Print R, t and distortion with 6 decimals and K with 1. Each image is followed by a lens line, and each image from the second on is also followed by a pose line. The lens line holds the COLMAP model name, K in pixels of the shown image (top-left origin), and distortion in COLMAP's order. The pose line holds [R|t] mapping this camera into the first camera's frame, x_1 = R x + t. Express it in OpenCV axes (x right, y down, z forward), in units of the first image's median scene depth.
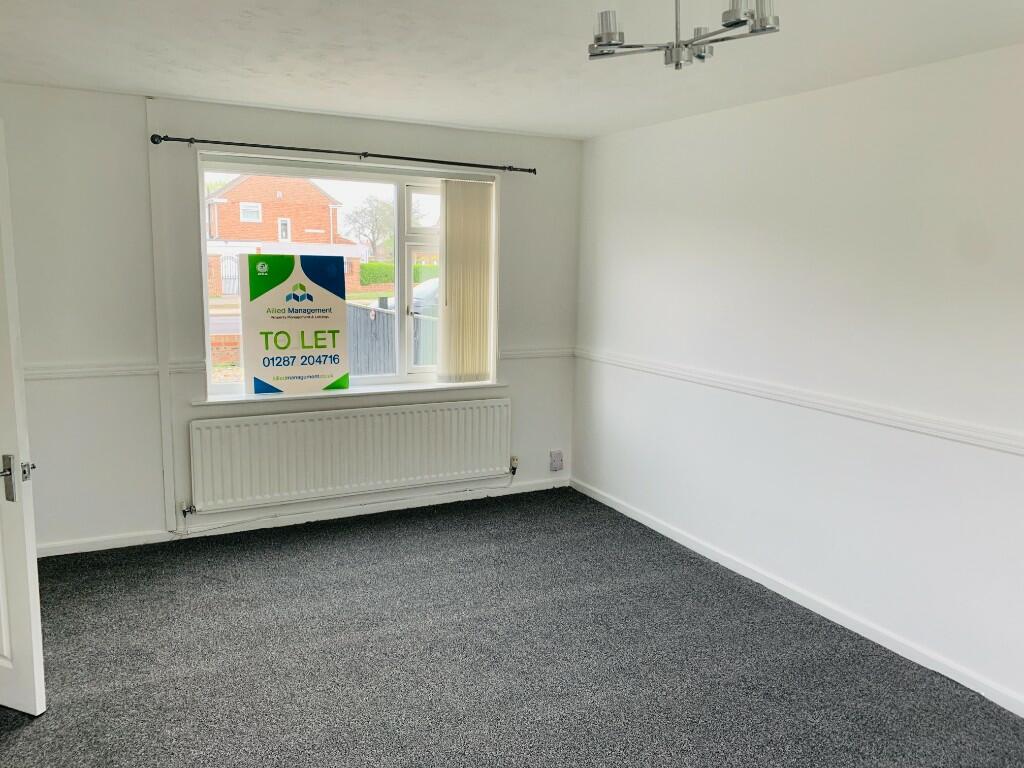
lens RADIAL K [[781.6, 0, 506.4], [0, 781.6, 377.1], [0, 0, 1]] dist [0.019368, -0.020698]
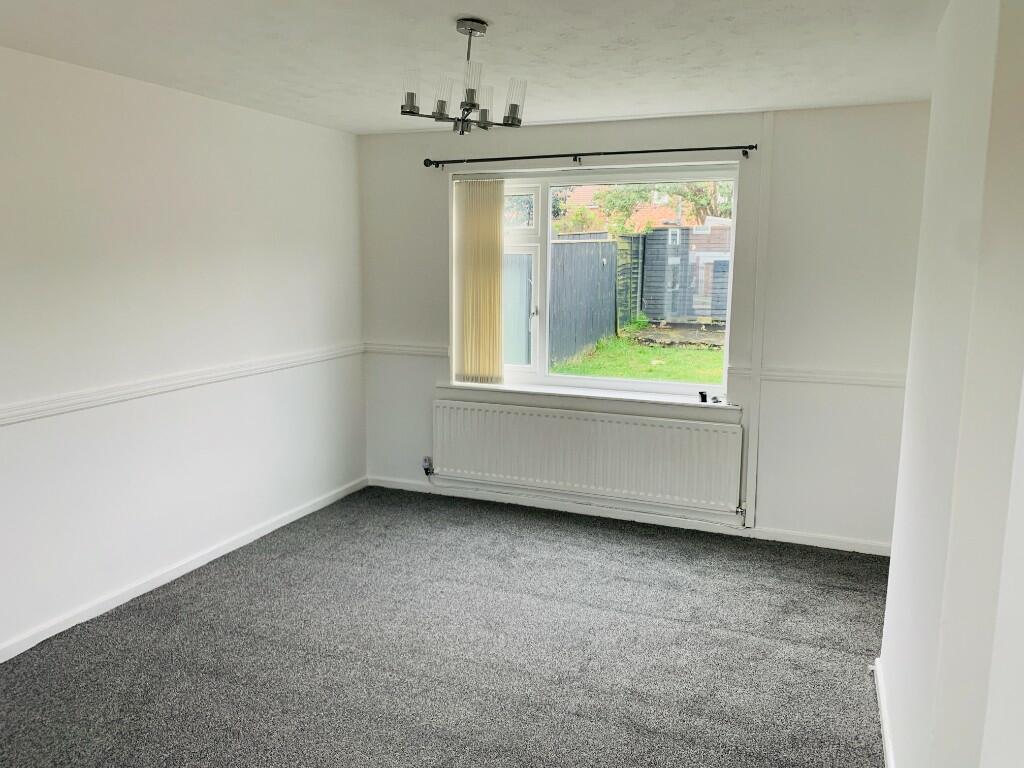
lens RADIAL K [[781.6, 0, 511.0], [0, 781.6, 389.5], [0, 0, 1]] dist [0.019368, -0.020698]
pose [[0.680179, 0.122351, -0.722763, 0.517300], [-0.122135, 0.991106, 0.052838, -0.032140], [0.722799, 0.052335, 0.689073, 0.249866]]
